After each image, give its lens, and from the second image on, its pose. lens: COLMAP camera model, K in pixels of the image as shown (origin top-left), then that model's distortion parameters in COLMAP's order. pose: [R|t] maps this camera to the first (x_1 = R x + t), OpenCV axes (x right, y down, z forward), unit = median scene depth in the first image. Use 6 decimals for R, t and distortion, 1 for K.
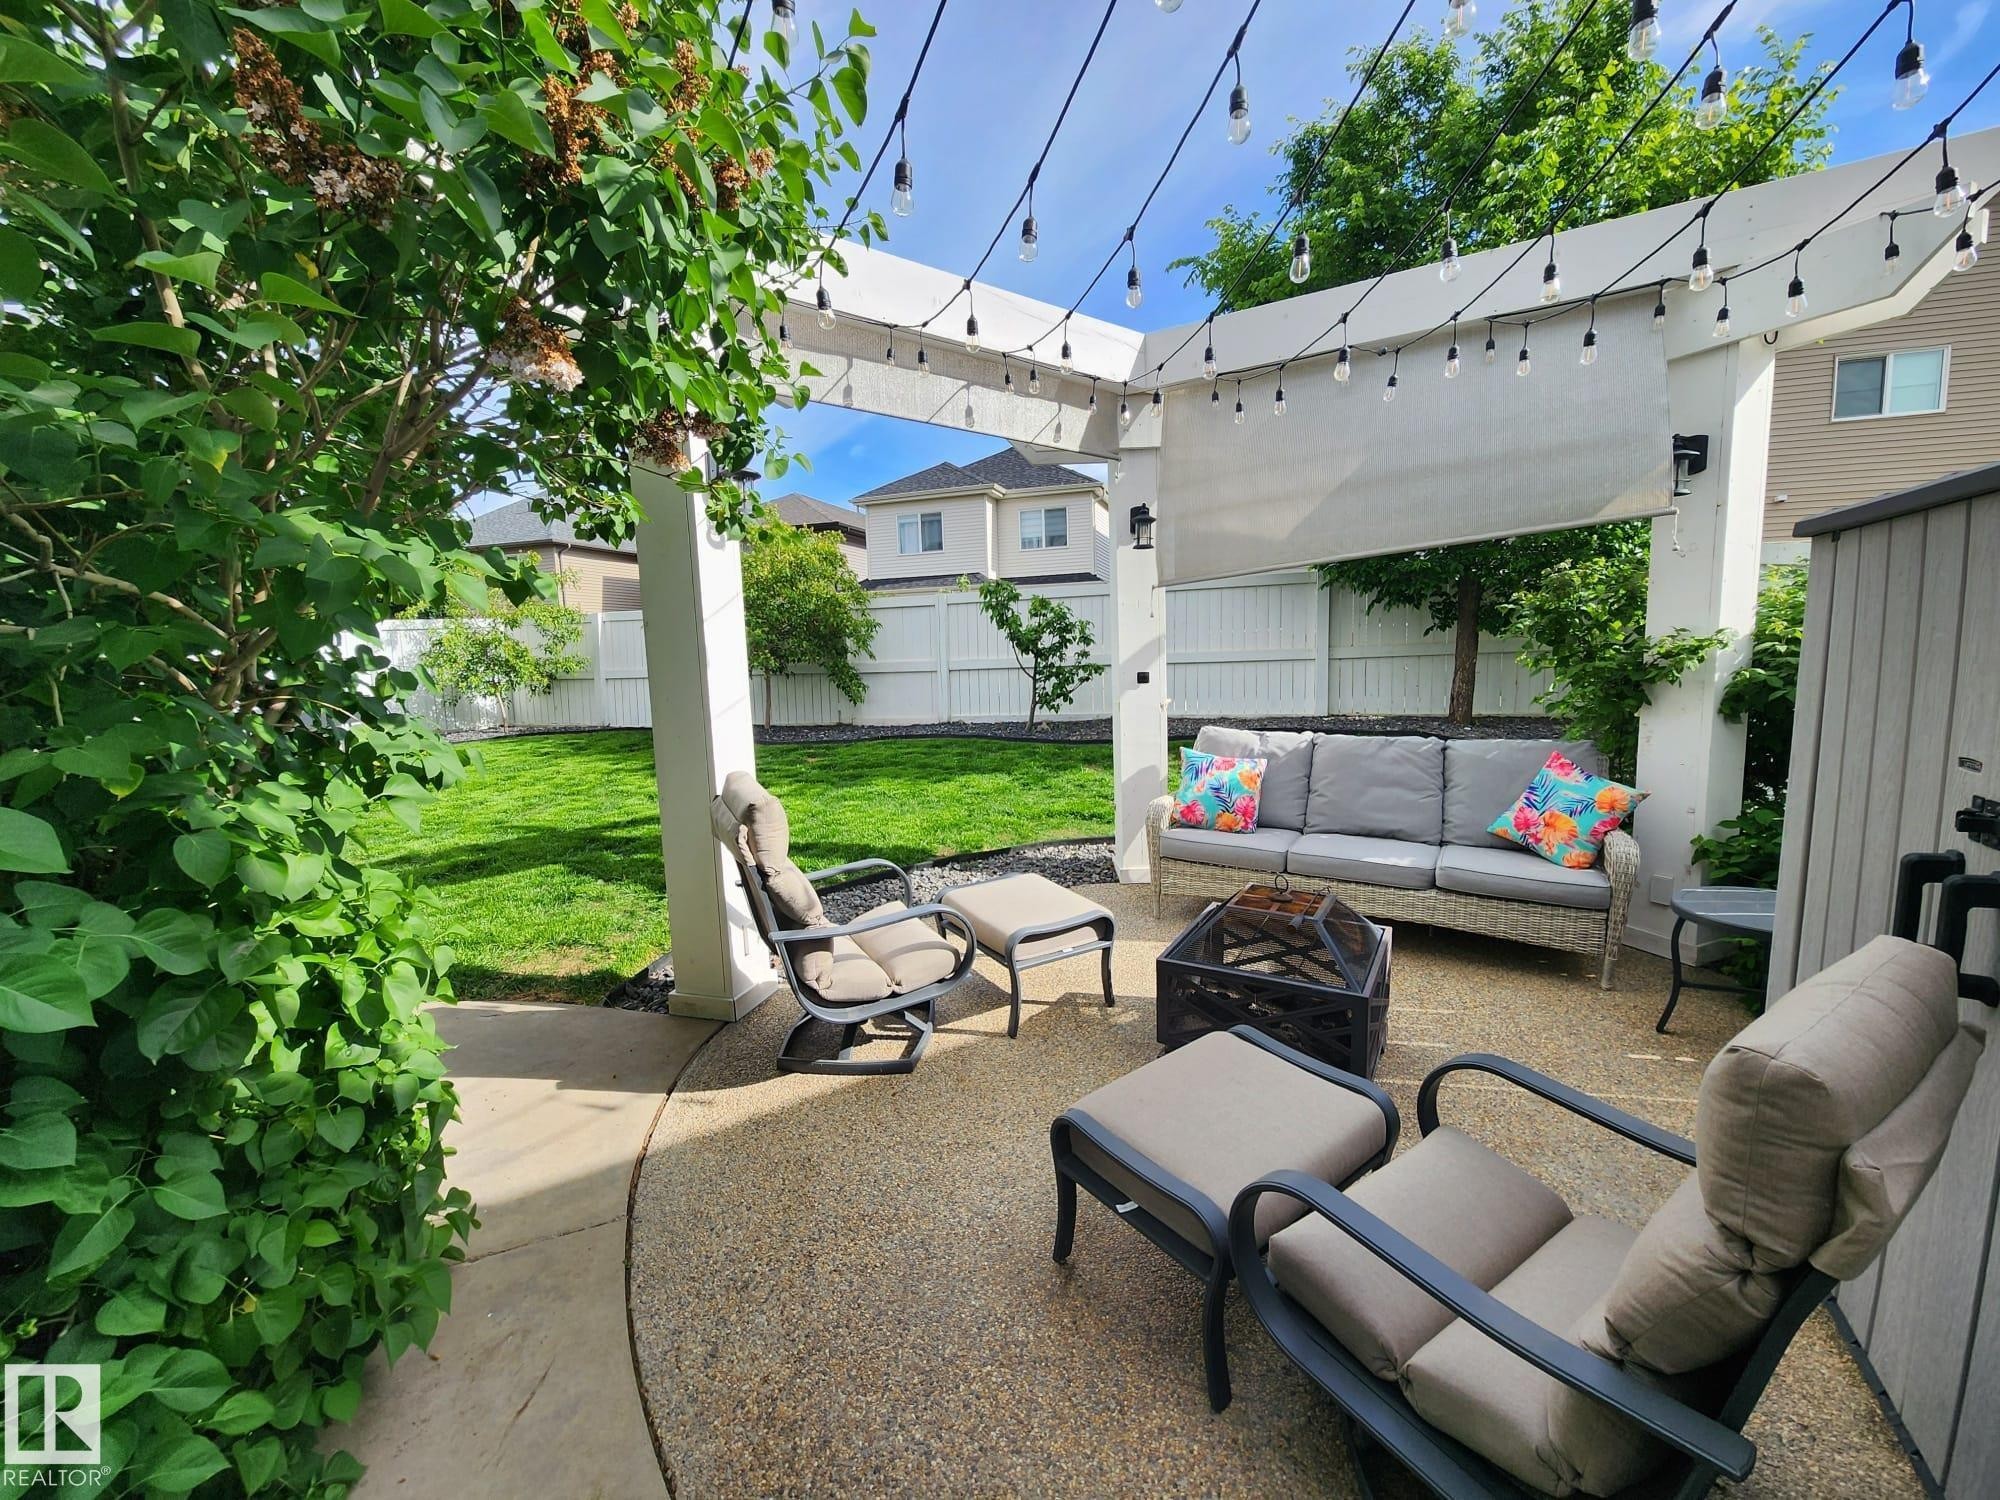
lens RADIAL K [[813.6, 0, 1000.0], [0, 813.6, 750.0], [0, 0, 1]] dist [0.008374, -0.007808]
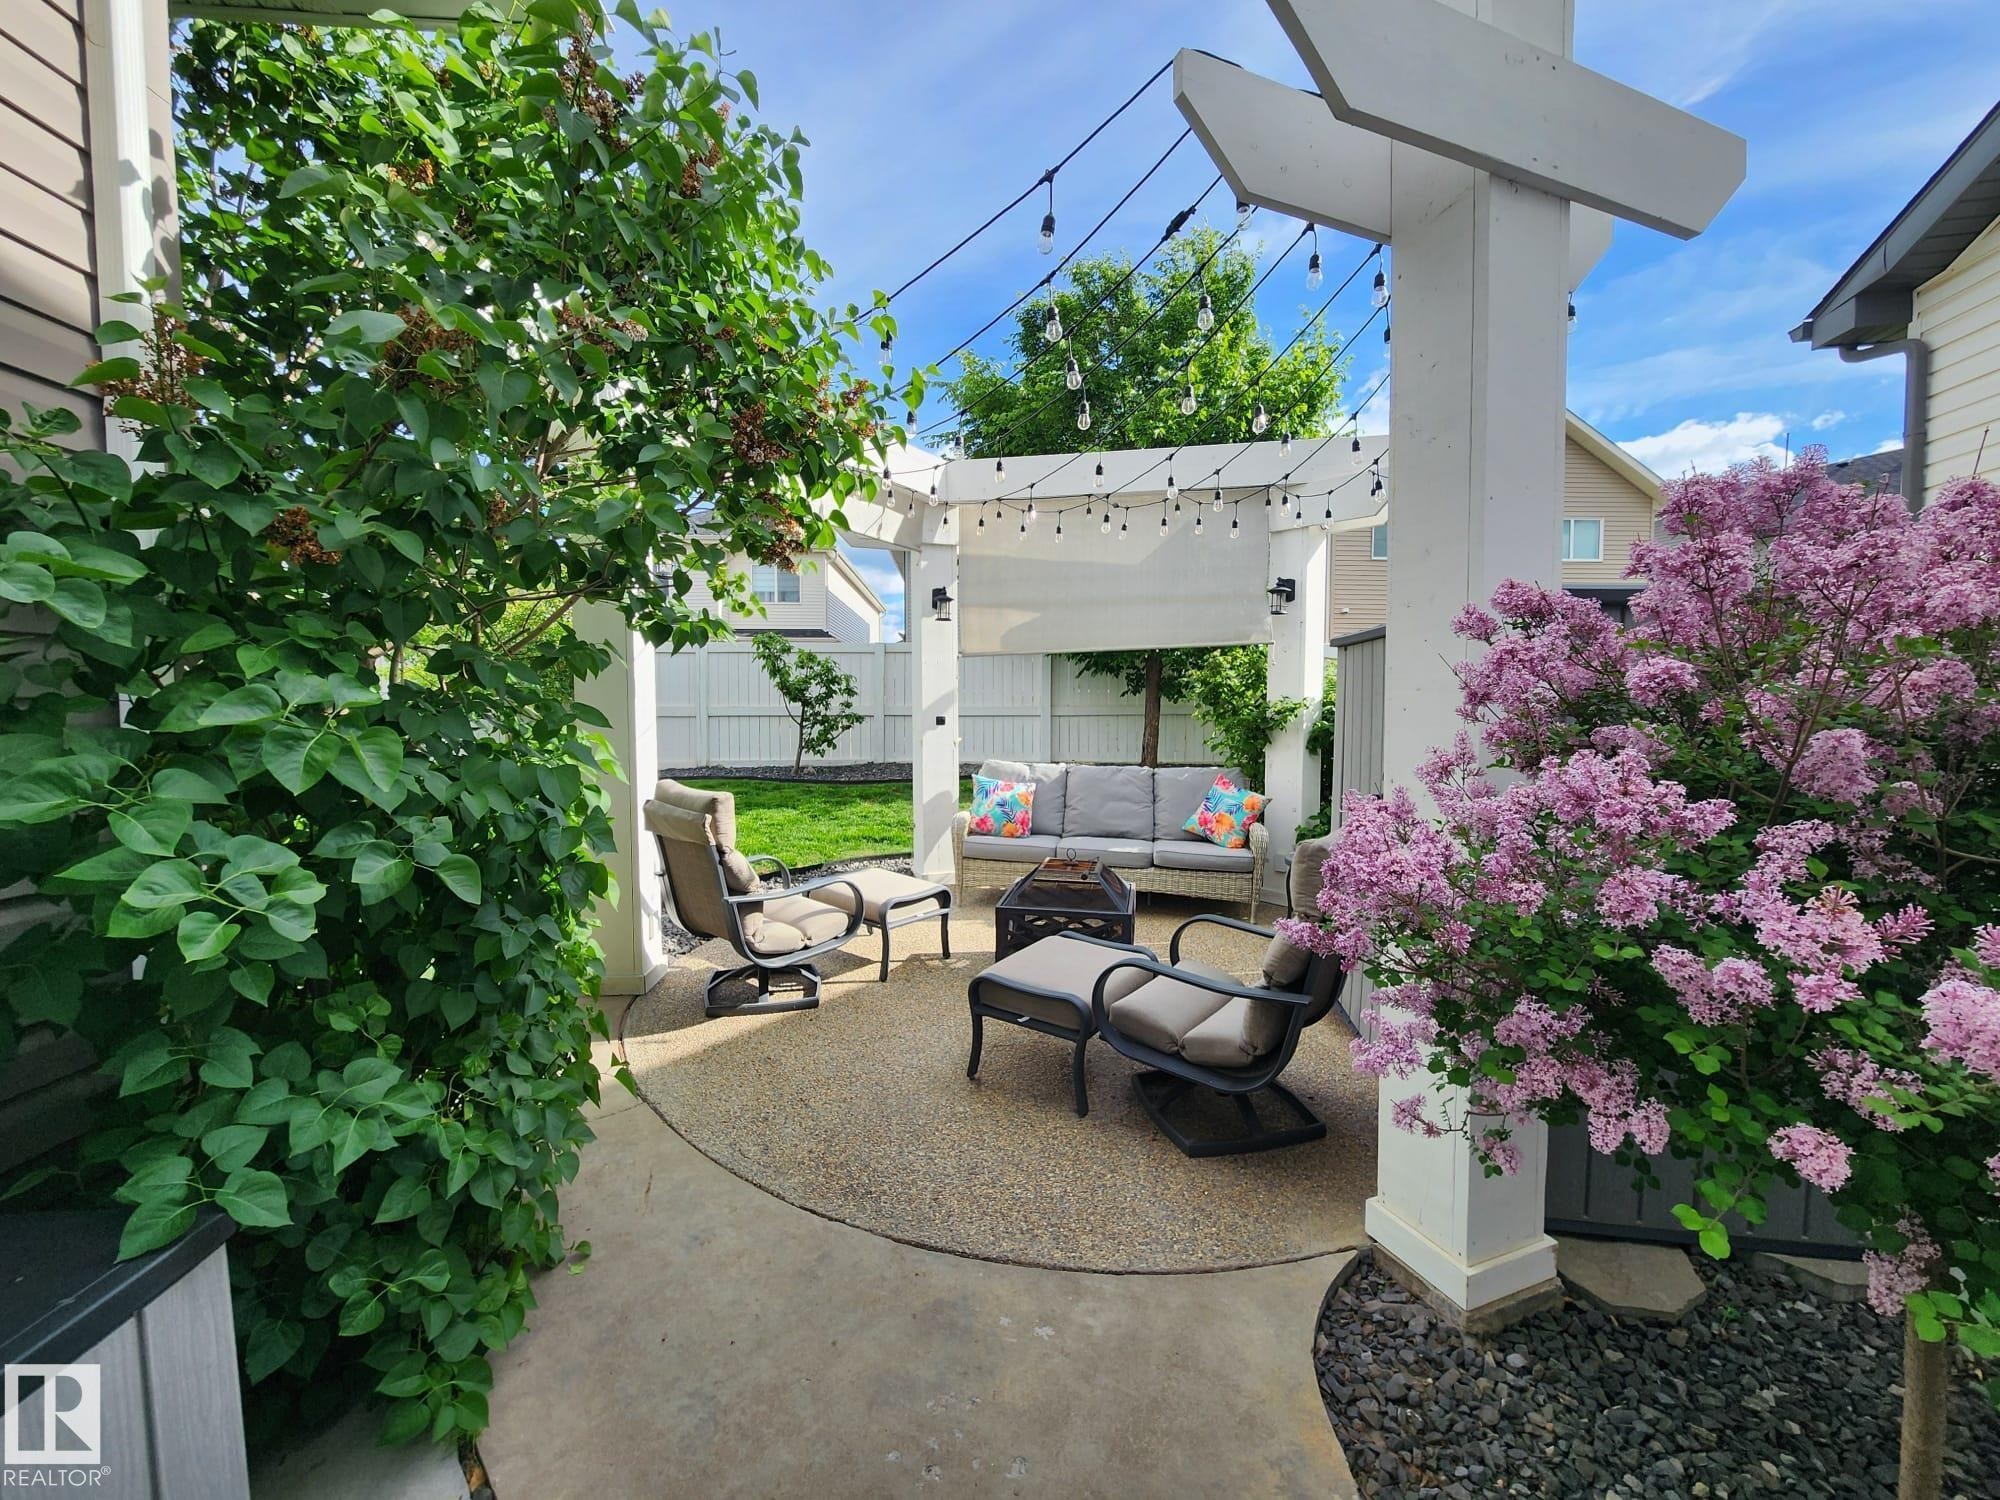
lens RADIAL K [[813.6, 0, 1000.0], [0, 813.6, 750.0], [0, 0, 1]] dist [0.008374, -0.007808]
pose [[0.939035, 0.014646, 0.343511, -0.198972], [0.009122, 0.997679, -0.067475, 0.049889], [-0.343702, 0.066495, 0.936722, -0.248991]]
